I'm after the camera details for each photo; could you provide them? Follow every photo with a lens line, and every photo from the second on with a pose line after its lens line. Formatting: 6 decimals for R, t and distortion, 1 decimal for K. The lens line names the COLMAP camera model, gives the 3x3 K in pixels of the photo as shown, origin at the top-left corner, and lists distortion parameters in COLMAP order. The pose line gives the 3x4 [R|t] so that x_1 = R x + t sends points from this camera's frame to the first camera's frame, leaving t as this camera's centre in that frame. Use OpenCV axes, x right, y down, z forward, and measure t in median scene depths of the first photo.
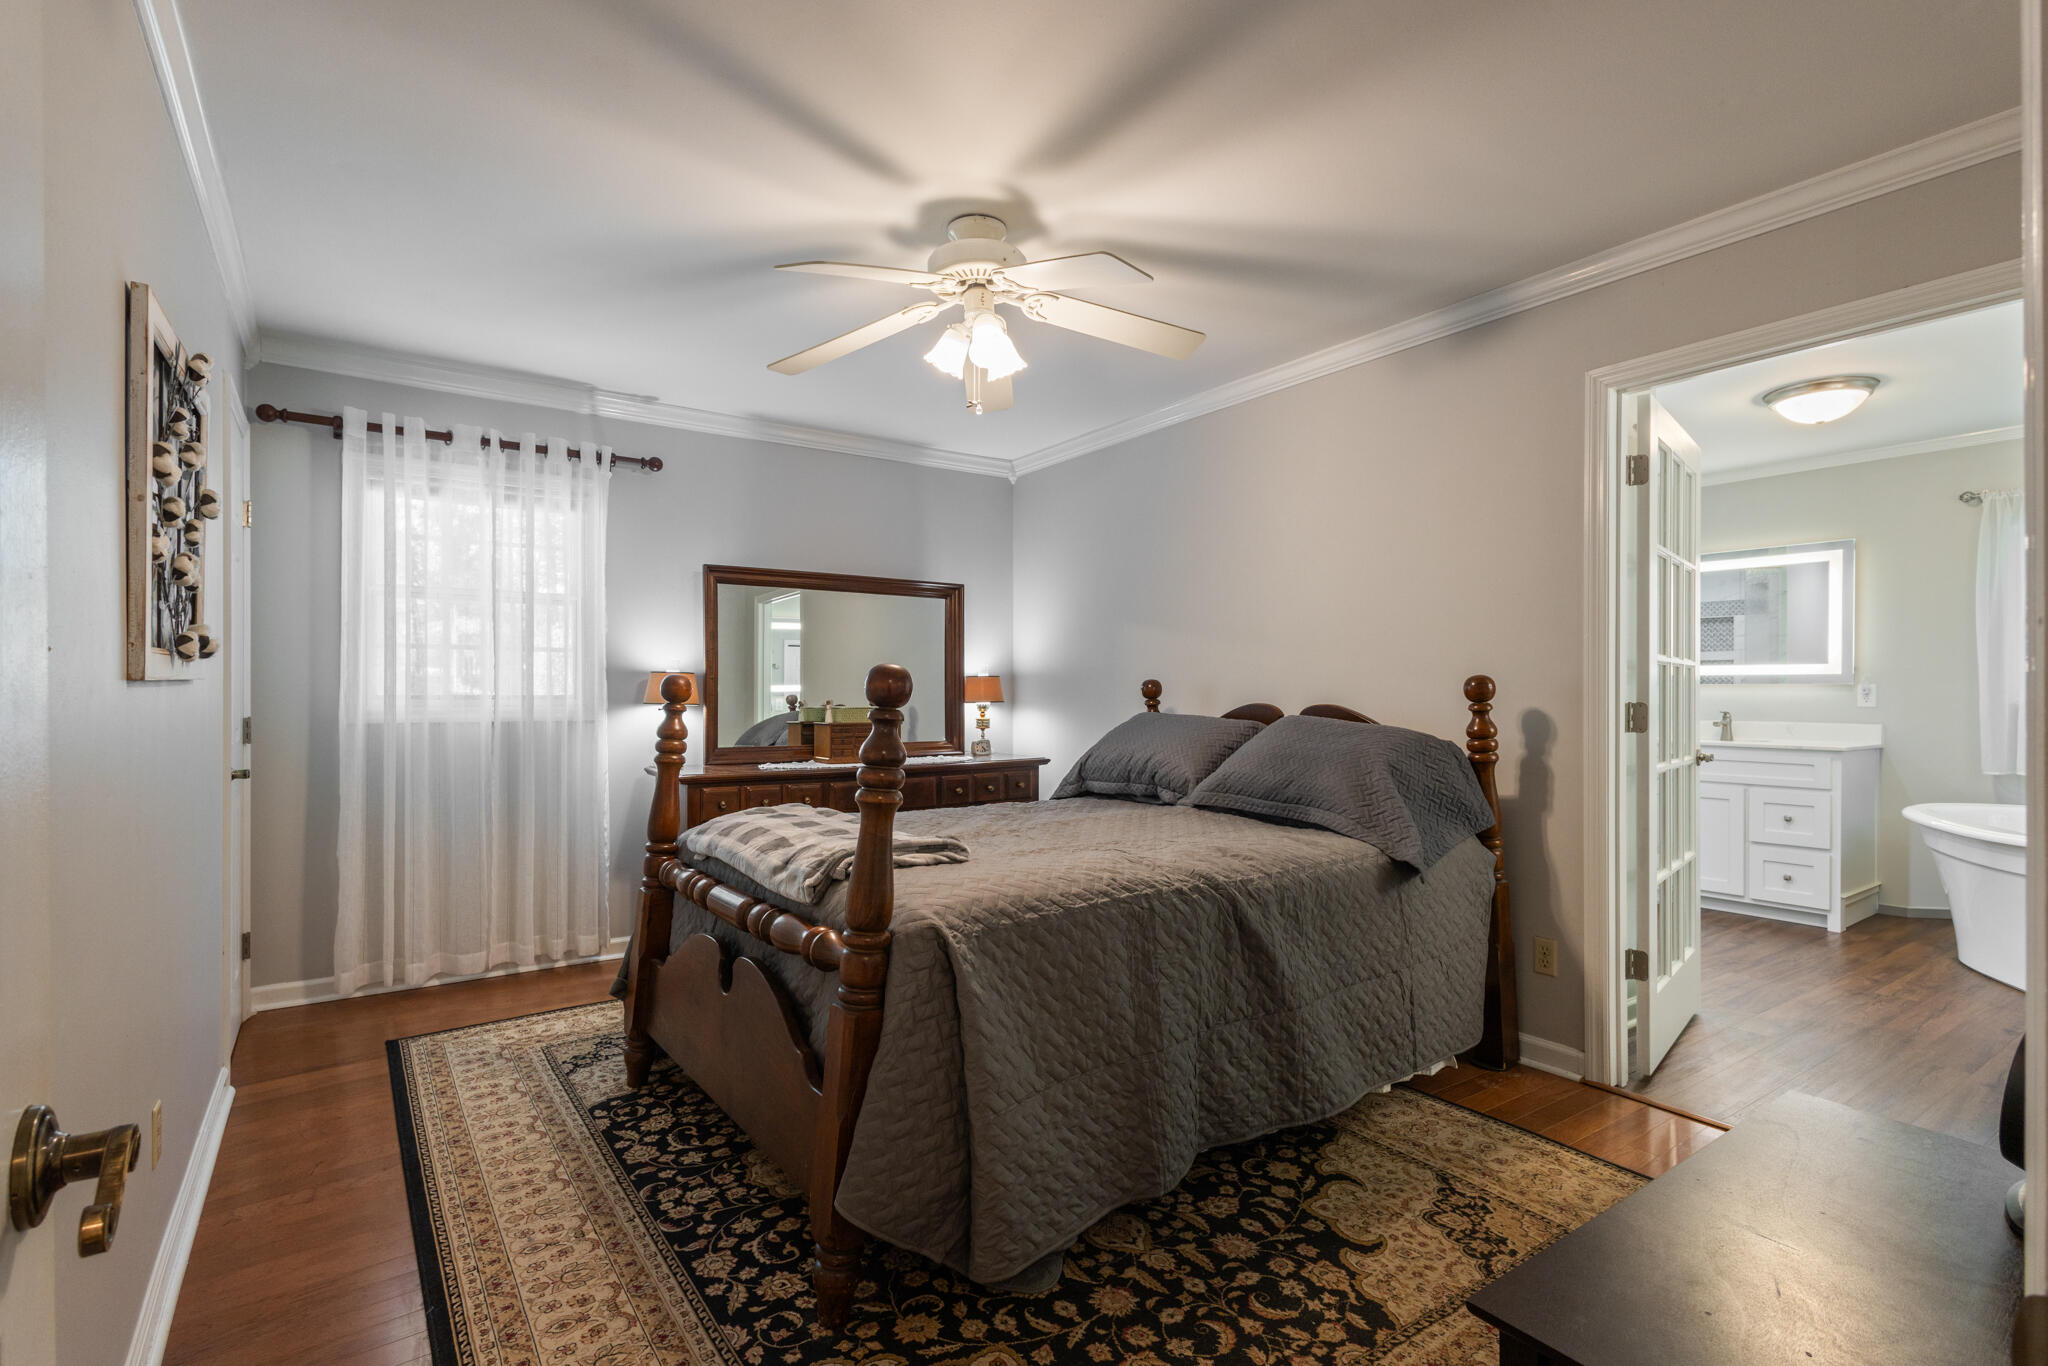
lens RADIAL K [[951.6, 0, 1016.1], [0, 951.6, 690.9], [0, 0, 1]] dist [0.000489, 0.000075]
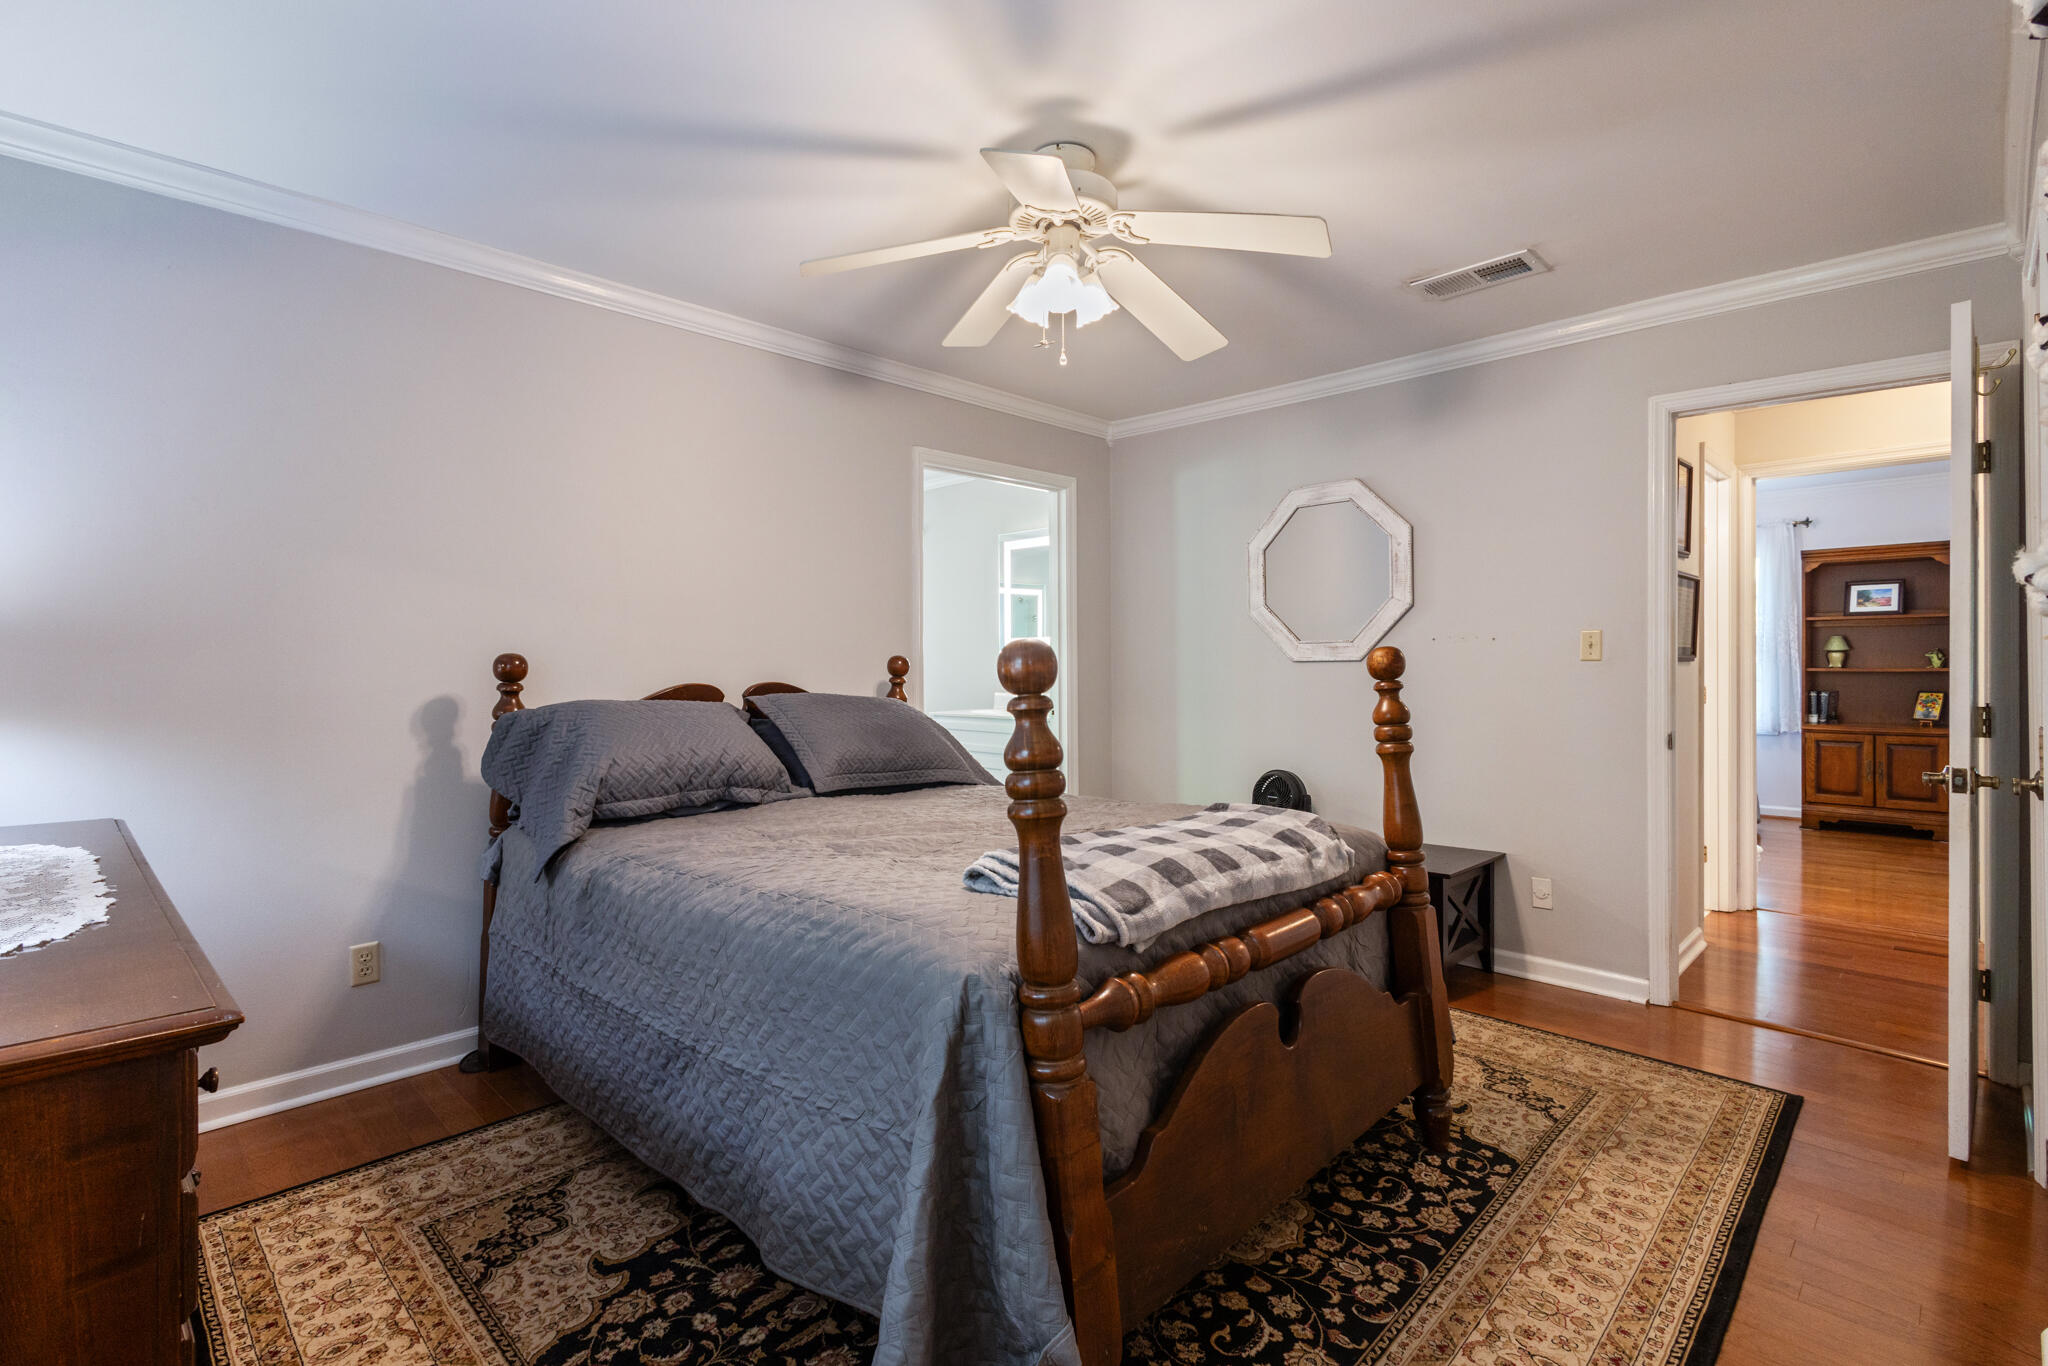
lens RADIAL K [[952.6, 0, 1022.3], [0, 952.6, 665.5], [0, 0, 1]] dist [0.001373, -0.000168]
pose [[-0.175265, -0.003083, 0.984516, -1.106721], [0.003956, 0.999985, 0.003836, -0.008962], [-0.984513, 0.004567, -0.175250, 1.428933]]
